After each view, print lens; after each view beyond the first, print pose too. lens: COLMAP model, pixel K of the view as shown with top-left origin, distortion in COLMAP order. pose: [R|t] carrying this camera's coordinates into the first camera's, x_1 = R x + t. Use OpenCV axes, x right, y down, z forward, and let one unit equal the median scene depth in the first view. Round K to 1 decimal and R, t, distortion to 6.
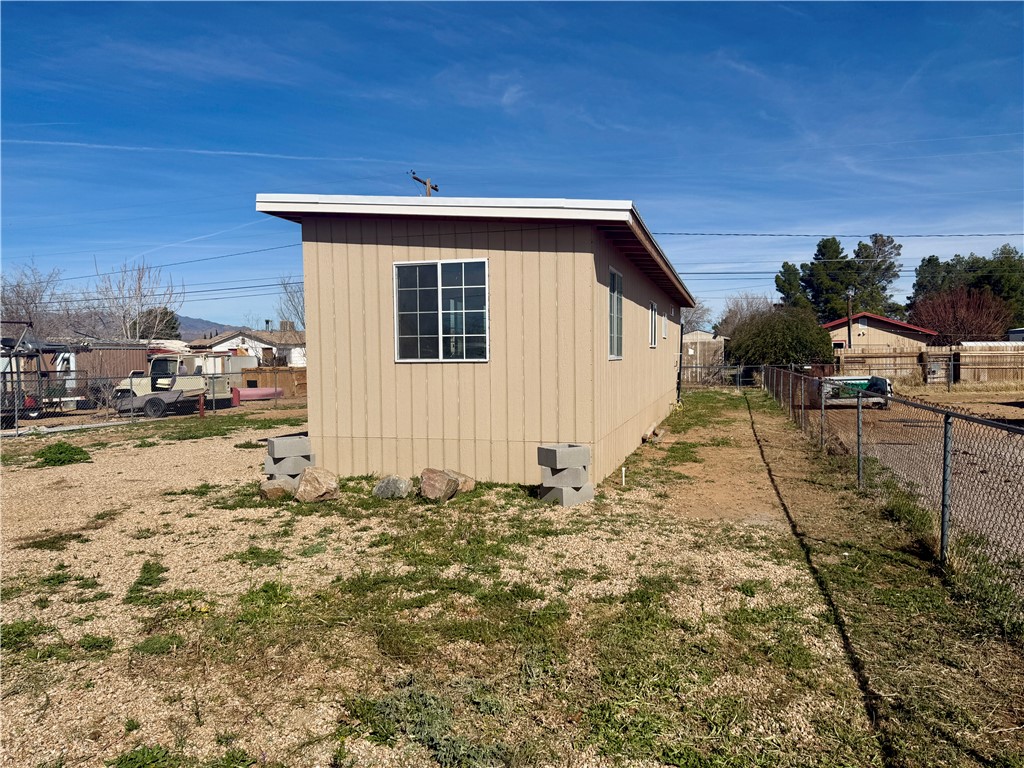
lens RADIAL K [[723.4, 0, 522.8], [0, 723.4, 384.0], [0, 0, 1]] dist [0.040231, -0.034672]
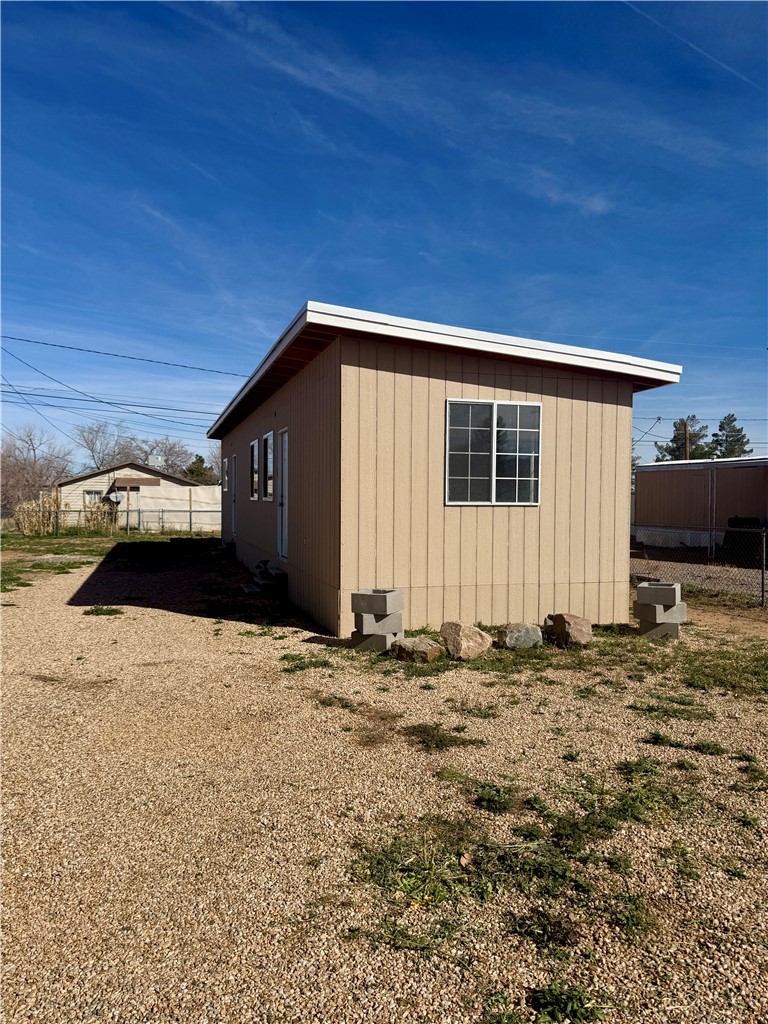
lens RADIAL K [[723.4, 0, 382.7], [0, 723.4, 515.6], [0, 0, 1]] dist [0.040231, -0.034672]
pose [[0.832742, 0.001102, 0.553660, -0.772932], [0.009291, 0.999829, -0.015964, -0.002356], [-0.553583, 0.018438, 0.832590, 0.275134]]
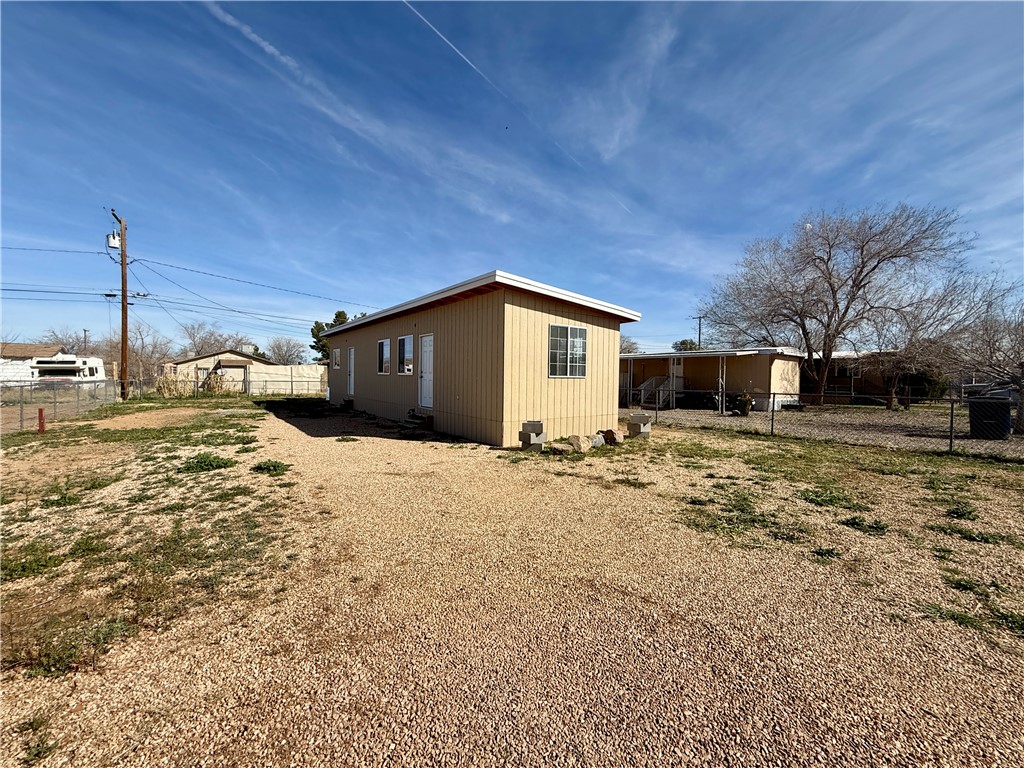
lens RADIAL K [[409.4, 0, 514.6], [0, 409.4, 384.3], [0, 0, 1]] dist [0.000785, 0.000347]
pose [[0.610532, 0.000630, 0.791991, -1.071064], [0.015153, 0.999807, -0.012476, -0.000471], [-0.791846, 0.019618, 0.610405, 0.442584]]
